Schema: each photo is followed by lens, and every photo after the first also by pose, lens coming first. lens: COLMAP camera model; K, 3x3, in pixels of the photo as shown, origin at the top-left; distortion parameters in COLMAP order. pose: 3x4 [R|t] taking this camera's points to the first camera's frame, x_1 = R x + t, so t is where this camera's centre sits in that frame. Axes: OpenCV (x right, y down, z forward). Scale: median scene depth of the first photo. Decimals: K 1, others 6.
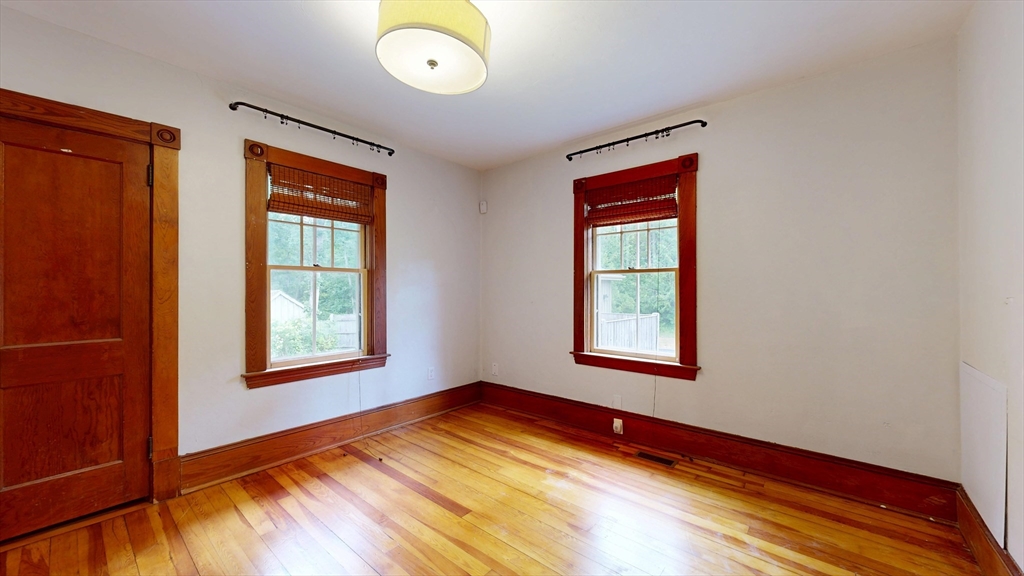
lens RADIAL K [[376.5, 0, 512.0], [0, 376.5, 288.0], [0, 0, 1]] dist [0.001060, -0.000163]
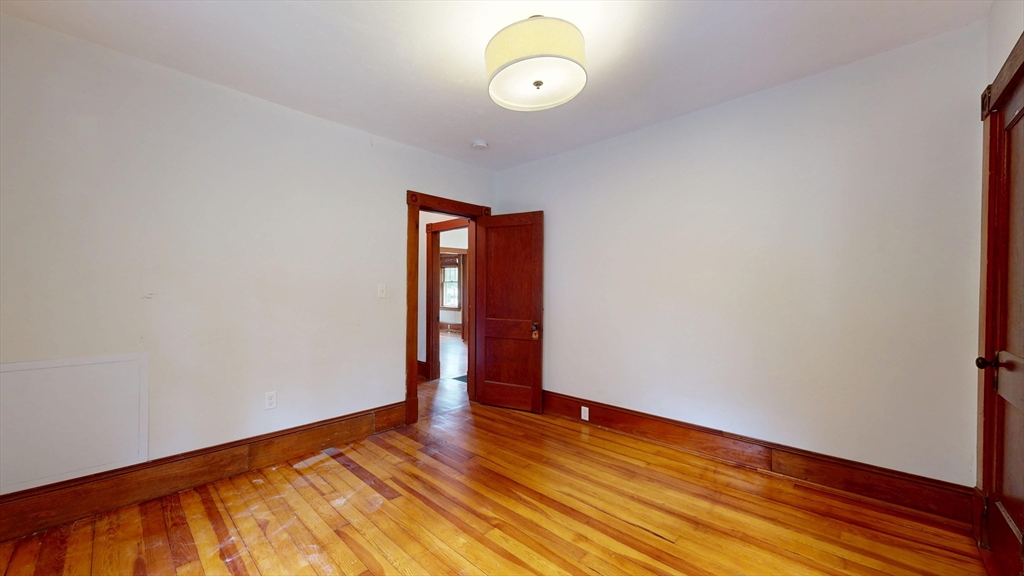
lens RADIAL K [[376.5, 0, 512.0], [0, 376.5, 288.0], [0, 0, 1]] dist [0.001060, -0.000163]
pose [[-0.998823, -0.000969, 0.048495, -0.113148], [-0.001563, 0.999924, -0.012216, 0.008278], [-0.048479, -0.012278, -0.998749, 1.246668]]
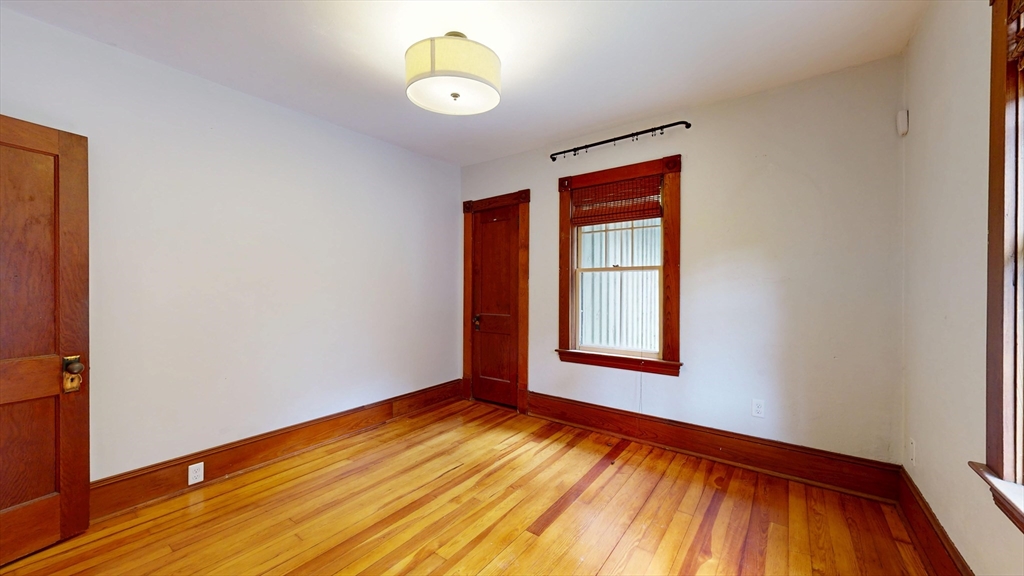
lens RADIAL K [[376.5, 0, 512.0], [0, 376.5, 288.0], [0, 0, 1]] dist [0.001060, -0.000163]
pose [[0.065587, 0.001976, -0.997845, 0.576997], [0.009853, 0.999948, 0.002628, -0.001498], [0.997798, -0.010004, 0.065564, 0.651112]]
